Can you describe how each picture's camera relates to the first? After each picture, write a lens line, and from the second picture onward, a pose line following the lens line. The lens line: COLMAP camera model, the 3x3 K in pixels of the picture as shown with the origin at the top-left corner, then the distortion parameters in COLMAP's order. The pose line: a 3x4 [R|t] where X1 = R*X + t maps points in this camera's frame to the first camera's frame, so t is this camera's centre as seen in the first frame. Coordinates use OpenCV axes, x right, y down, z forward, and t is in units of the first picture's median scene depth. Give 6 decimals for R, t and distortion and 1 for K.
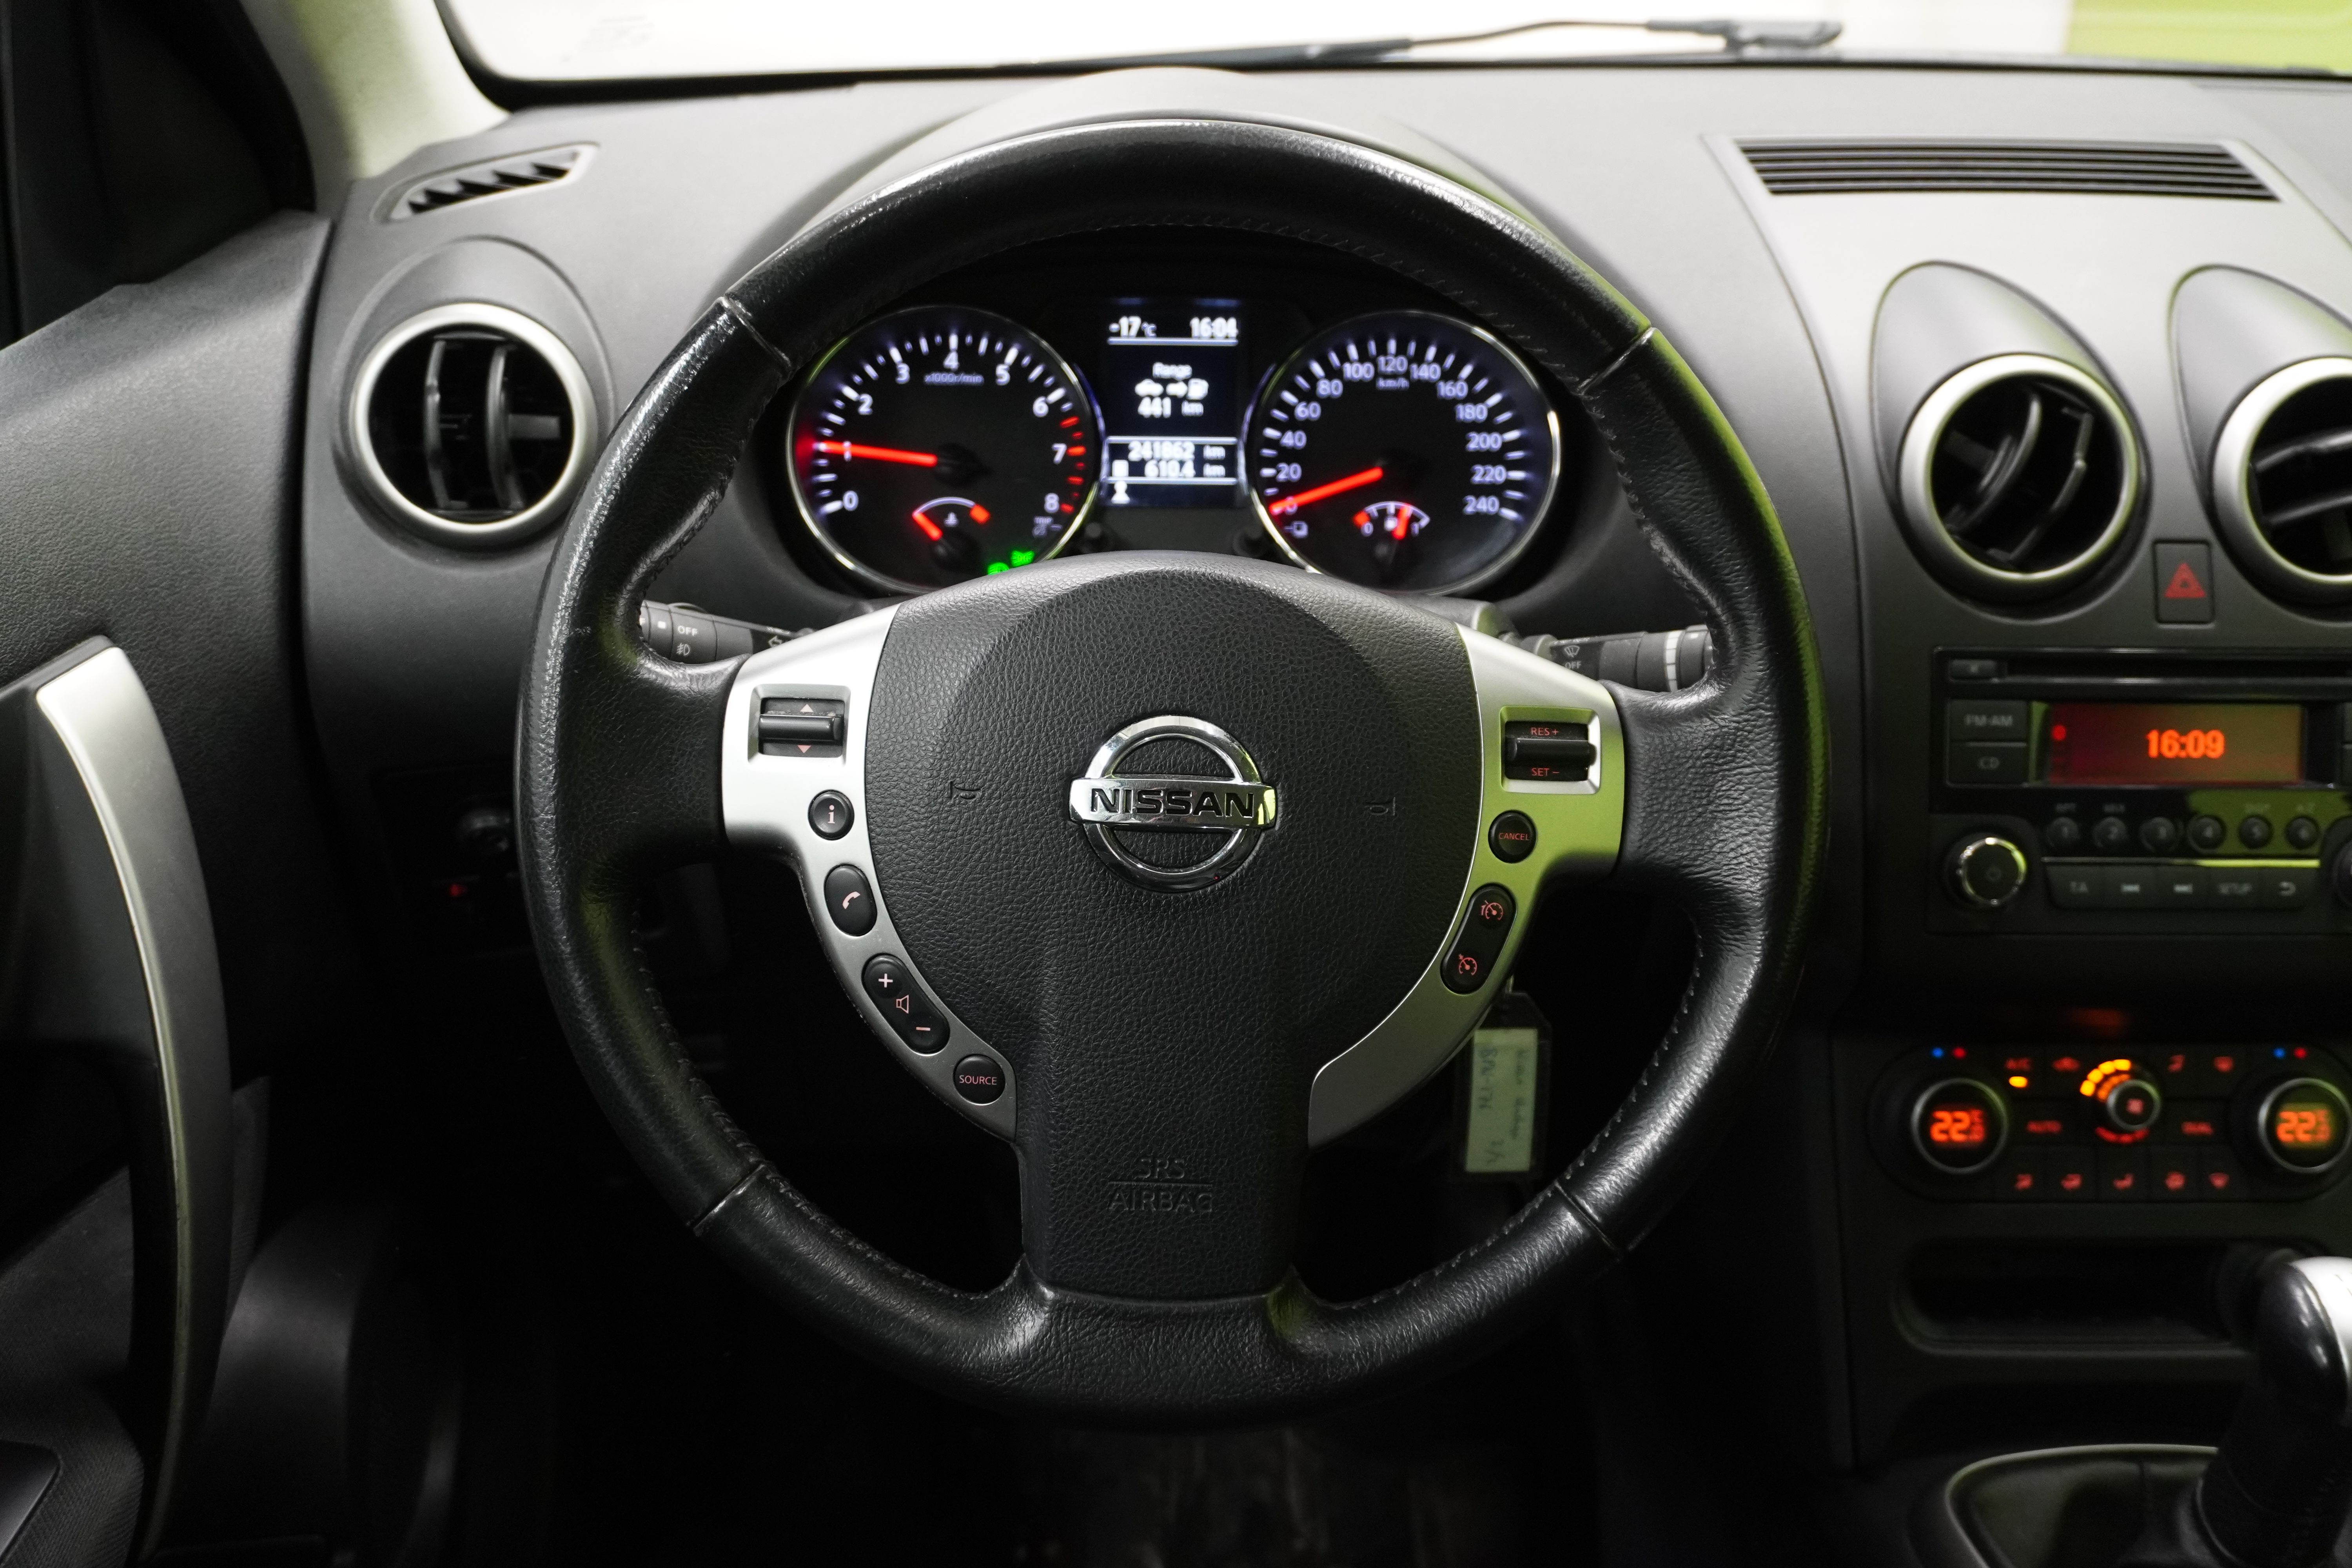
lens RADIAL K [[2154.7, 0, 1176.0], [0, 2154.7, 784.0], [0, 0, 1]] dist [-0.012618, -0.006227]
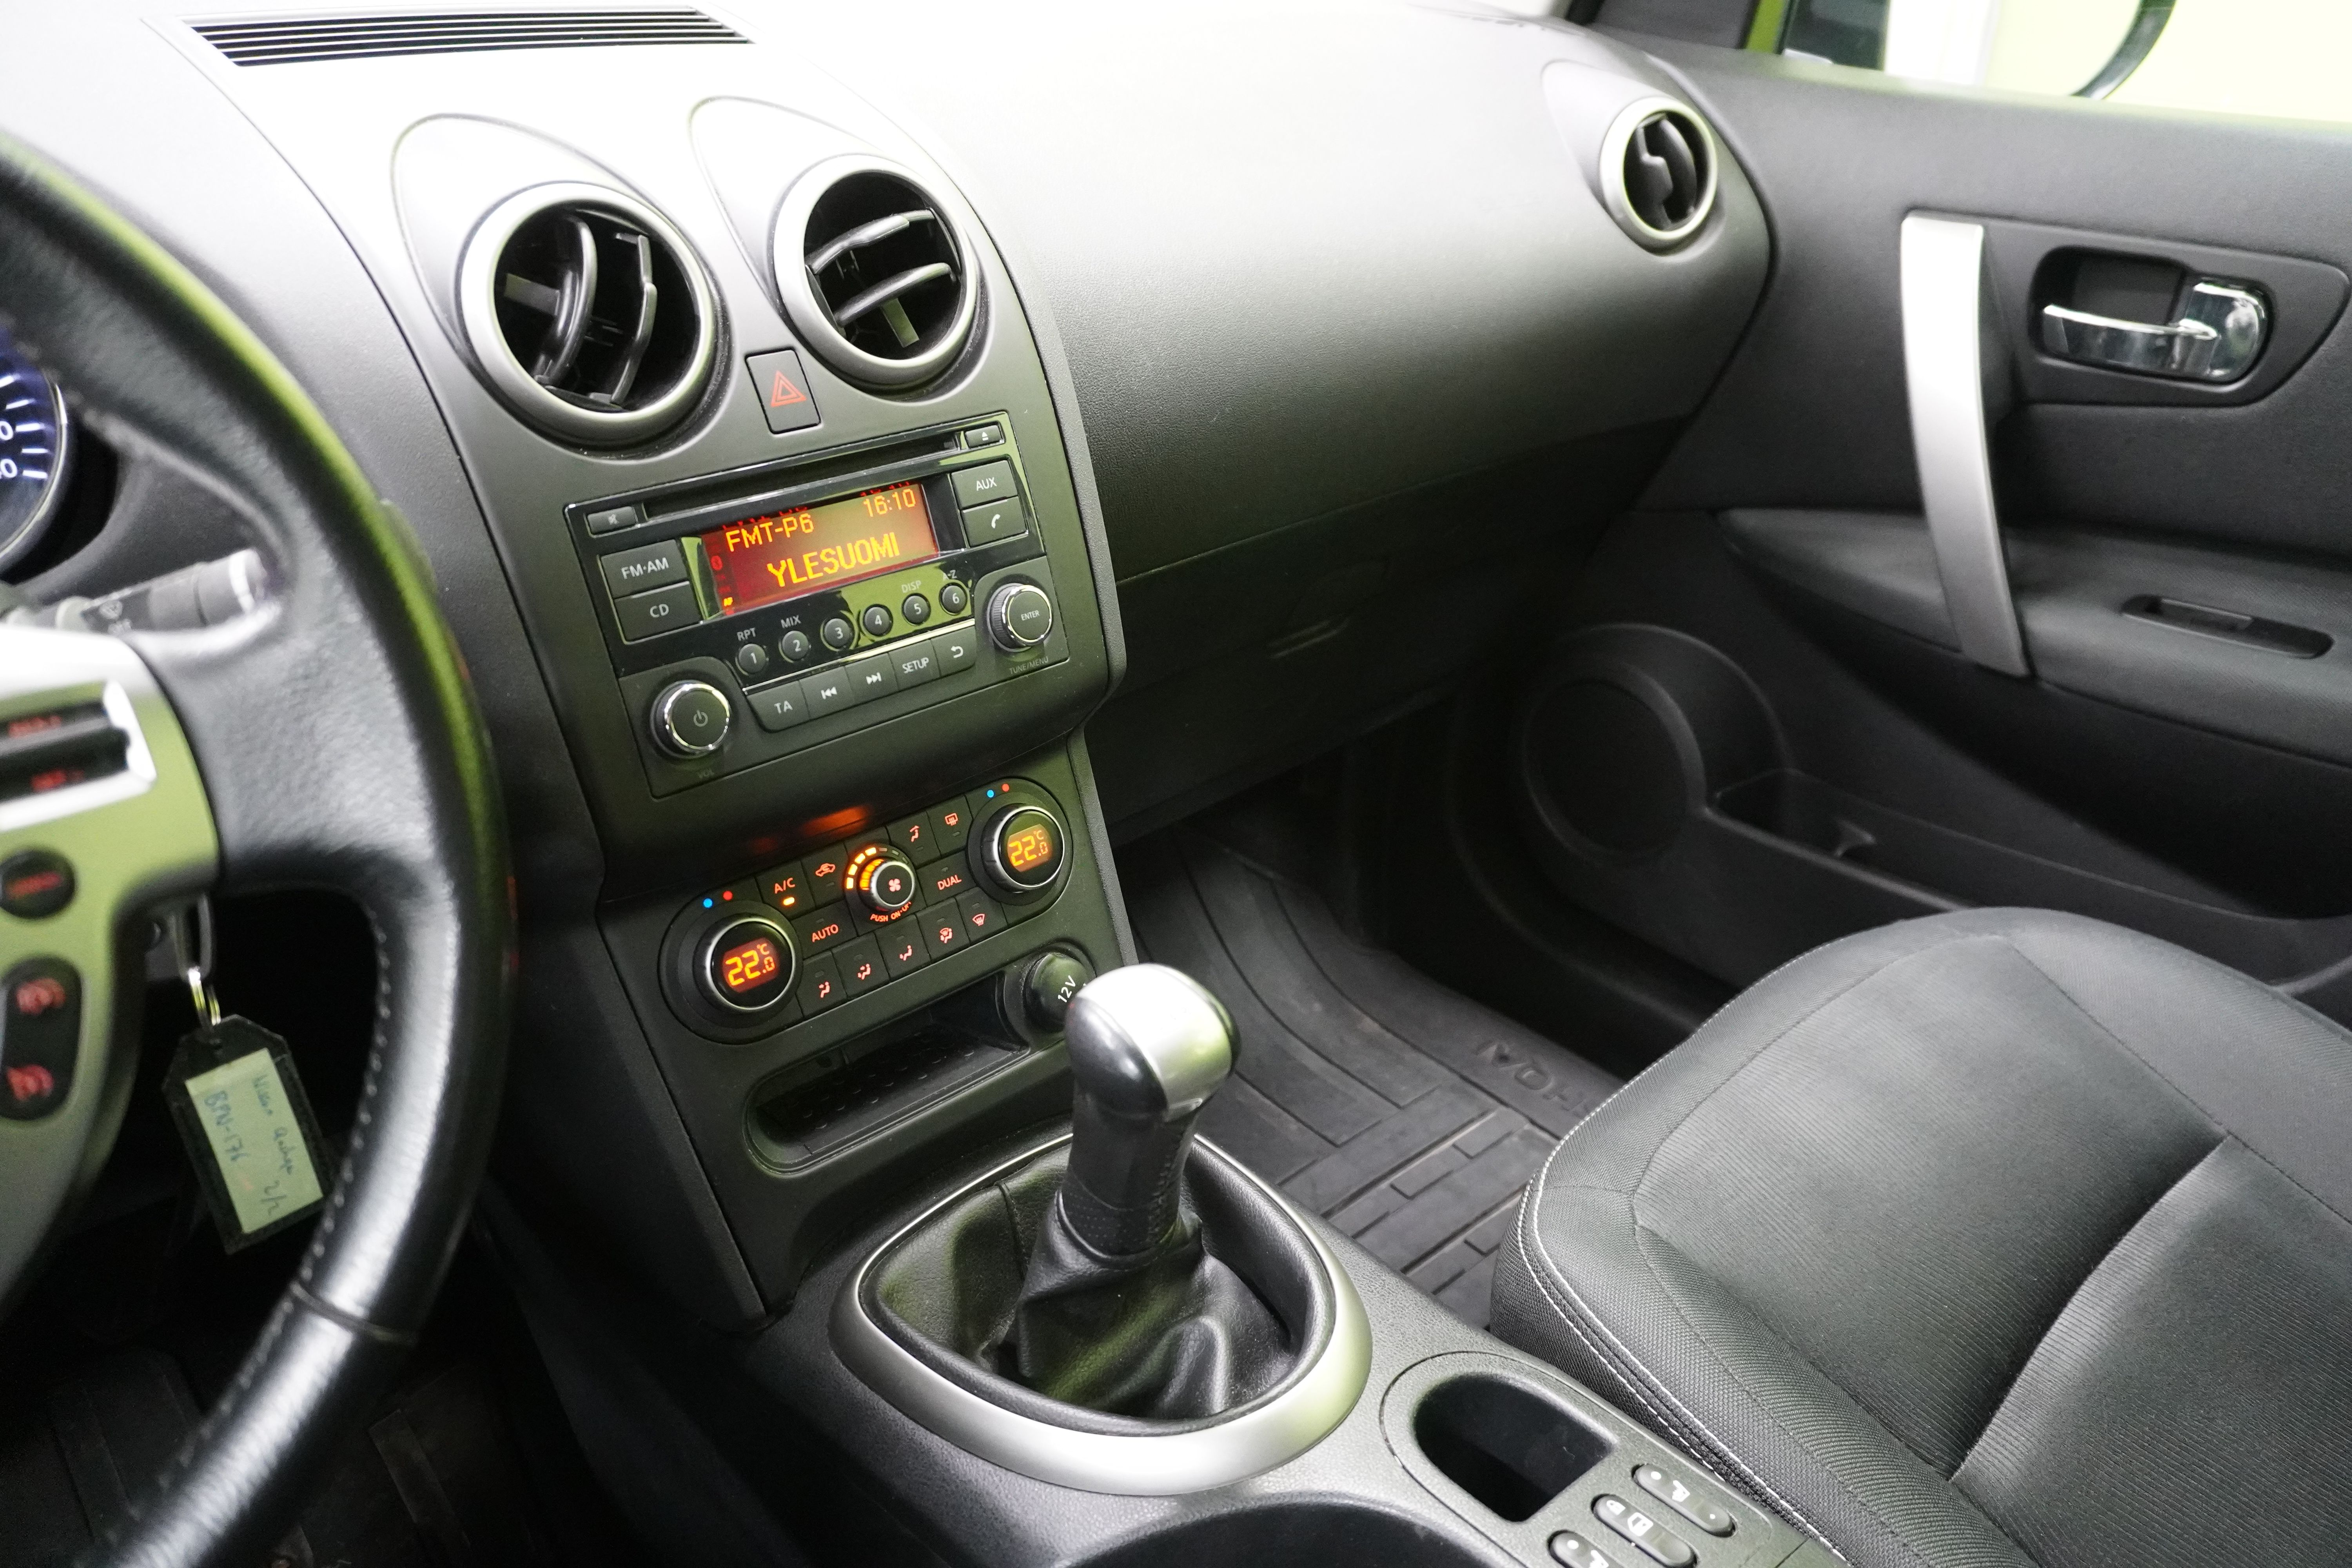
lens RADIAL K [[1511.8, 0, 1176.0], [0, 1511.8, 784.0], [0, 0, 1]] dist [-0.033705, 0.000328]
pose [[0.749360, -0.321509, 0.578871, 0.116367], [0.267971, 0.946672, 0.178895, 0.004395], [-0.605517, 0.021063, 0.795553, 0.277666]]
